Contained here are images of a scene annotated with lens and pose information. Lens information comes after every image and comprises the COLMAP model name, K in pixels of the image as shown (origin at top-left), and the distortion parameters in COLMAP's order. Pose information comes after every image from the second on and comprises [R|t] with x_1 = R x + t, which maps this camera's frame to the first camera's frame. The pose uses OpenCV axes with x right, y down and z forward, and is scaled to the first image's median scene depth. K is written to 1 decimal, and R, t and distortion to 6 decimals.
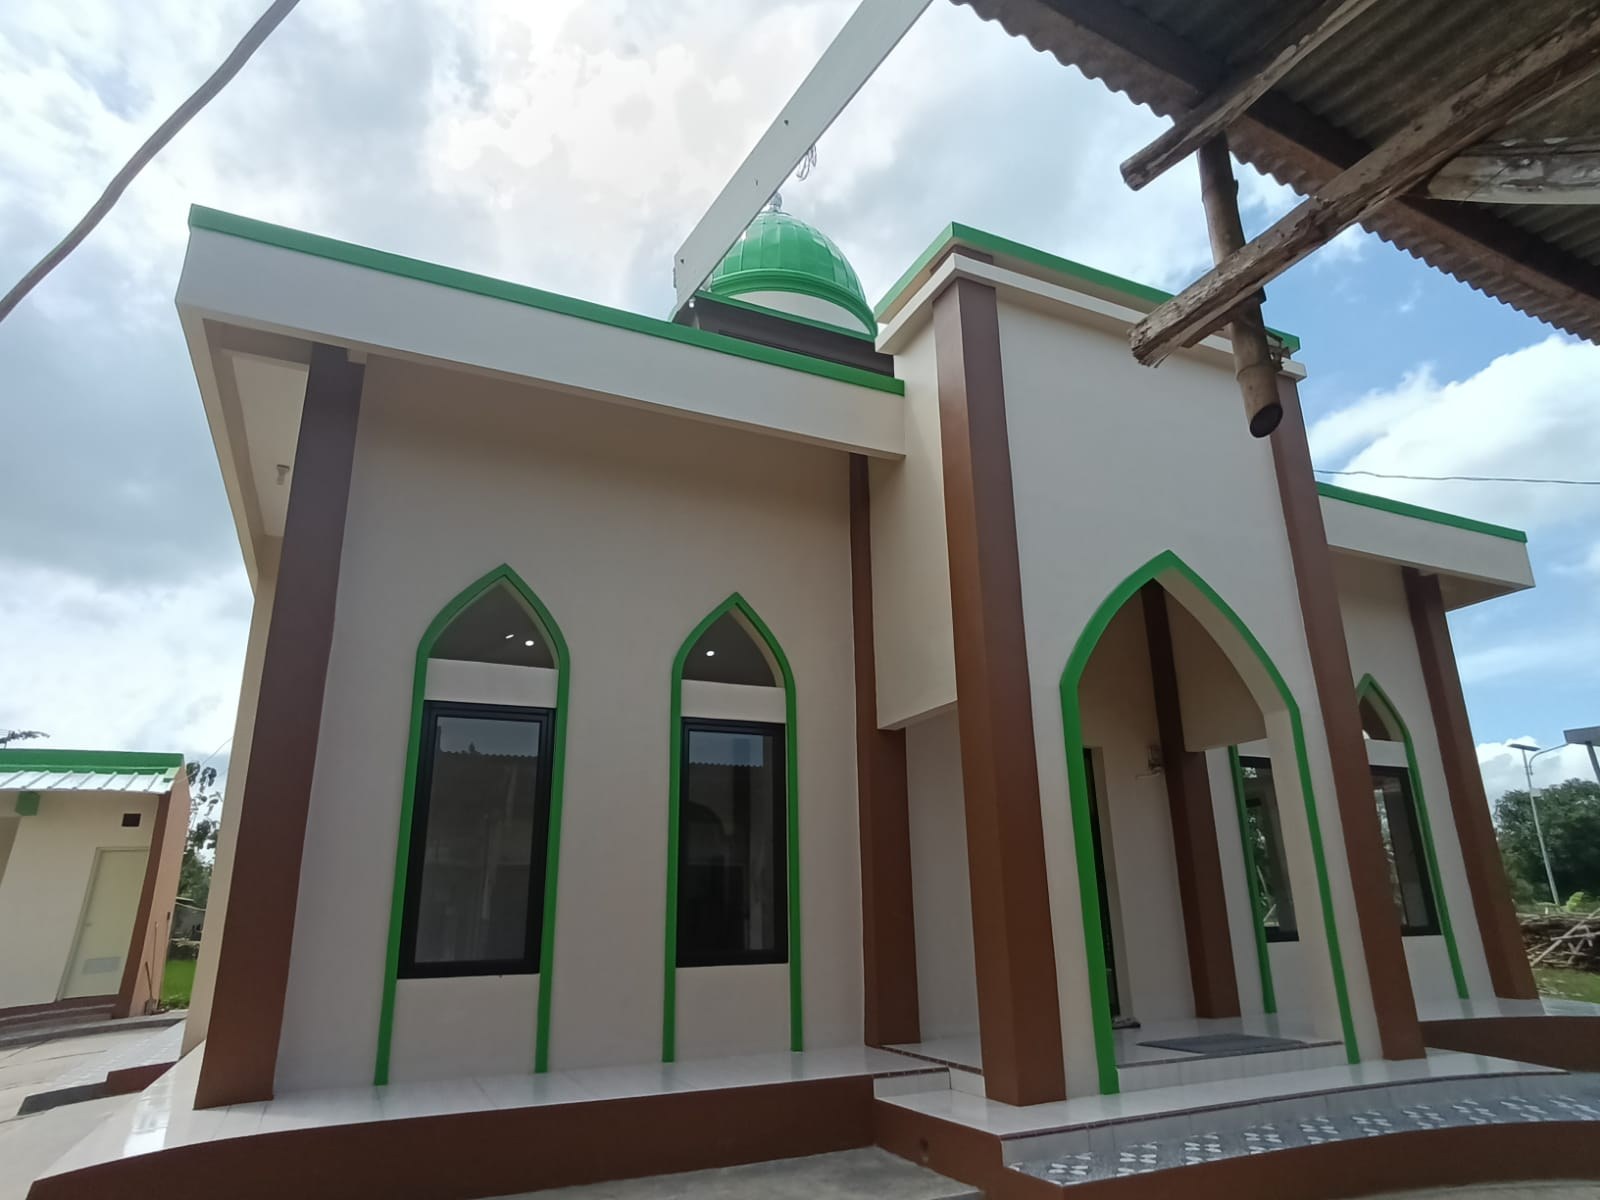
lens RADIAL K [[981.3, 0, 802.6], [0, 981.3, 619.8], [0, 0, 1]] dist [0.001725, 0.001342]
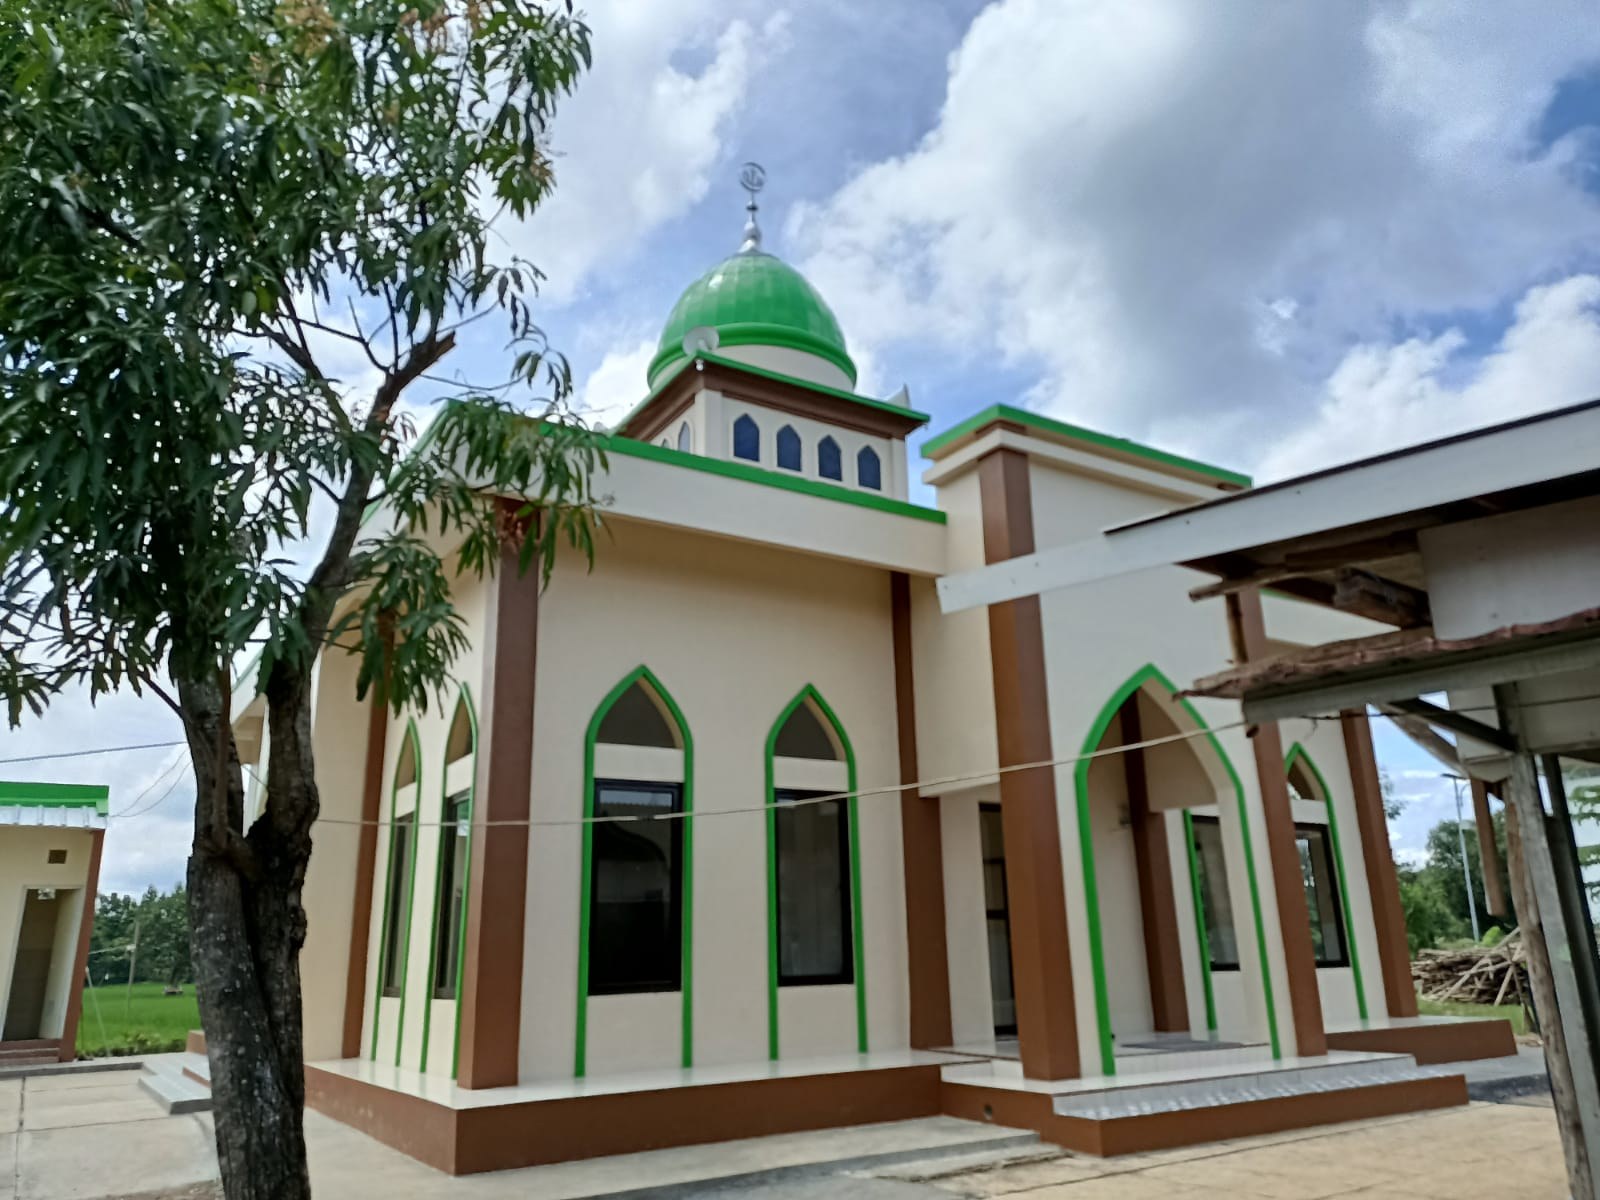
lens RADIAL K [[1194.1, 0, 795.8], [0, 1194.1, 611.8], [0, 0, 1]] dist [0.092062, -0.093113]
pose [[0.991811, 0.031709, 0.123711, -0.286848], [-0.033787, 0.999320, 0.014739, -0.146454], [-0.123160, -0.018798, 0.992209, -0.506786]]
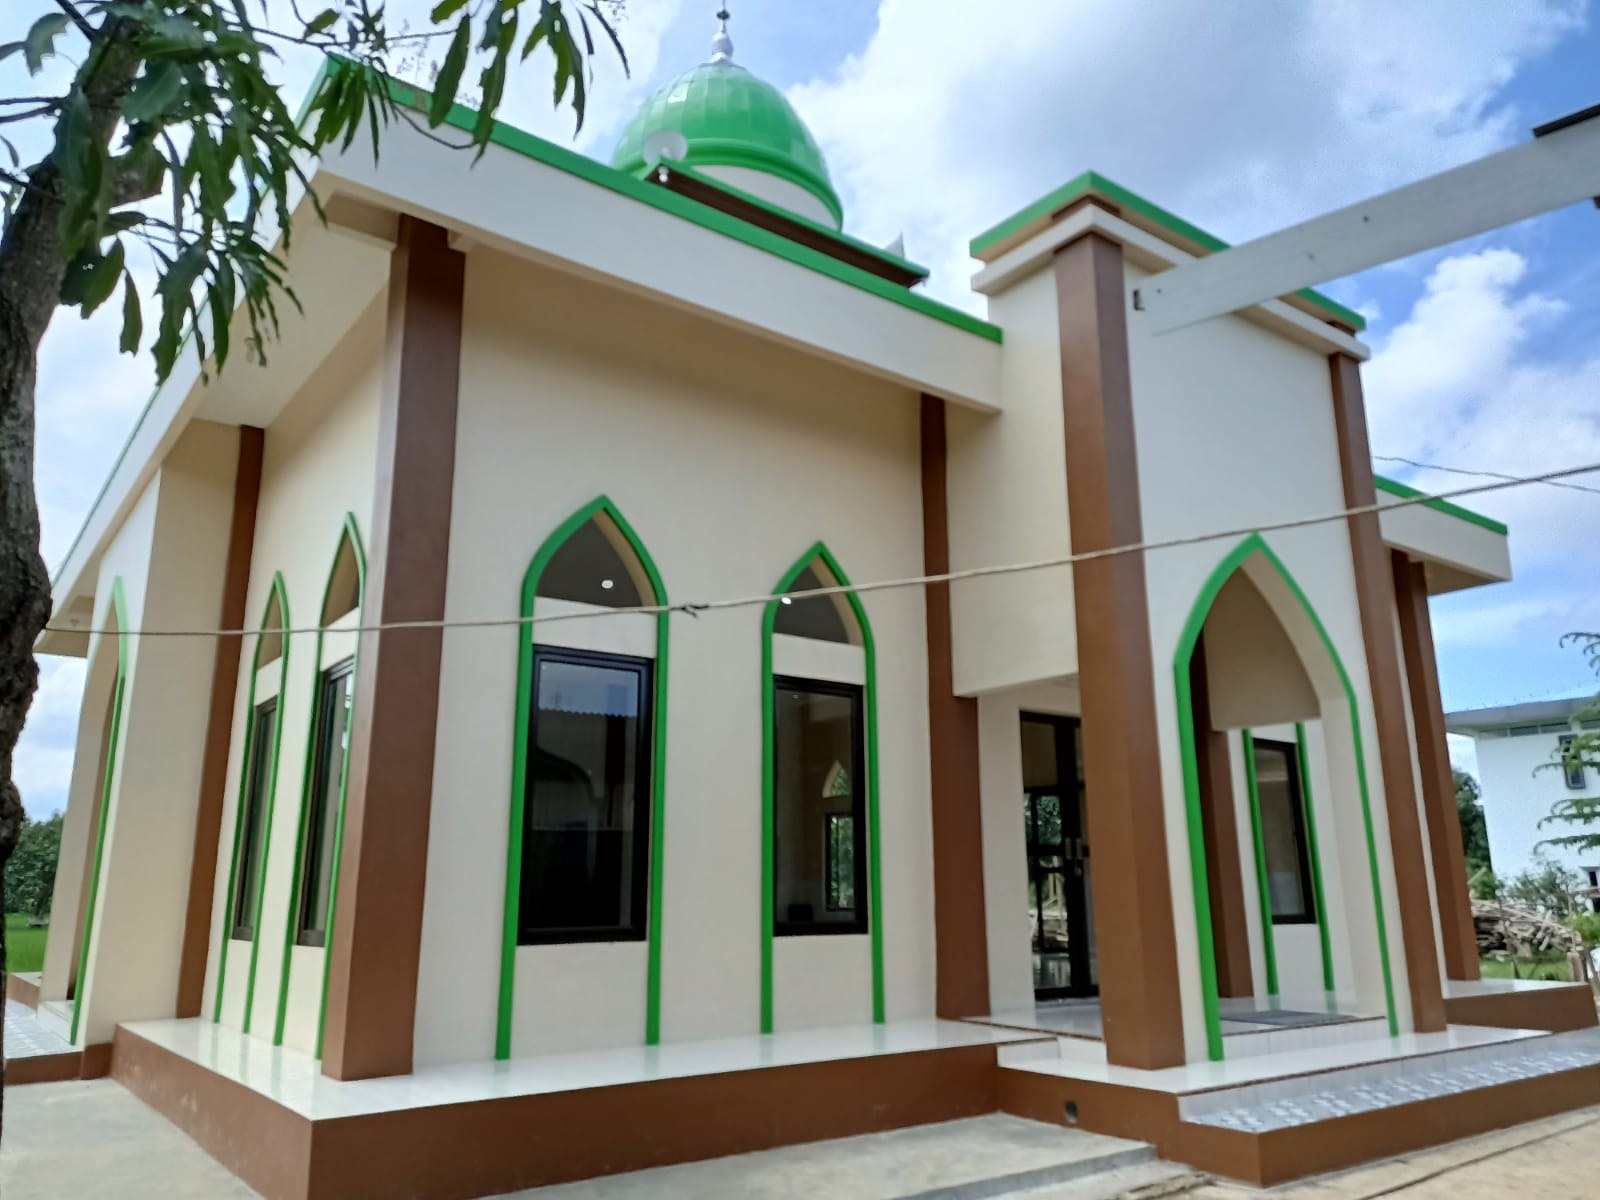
lens RADIAL K [[1194.1, 0, 795.8], [0, 1194.1, 611.8], [0, 0, 1]] dist [0.092062, -0.093113]
pose [[0.978370, 0.062362, 0.197241, -0.324720], [-0.074332, 0.995777, 0.053872, -0.022687], [-0.193049, -0.067368, 0.978874, -0.115624]]
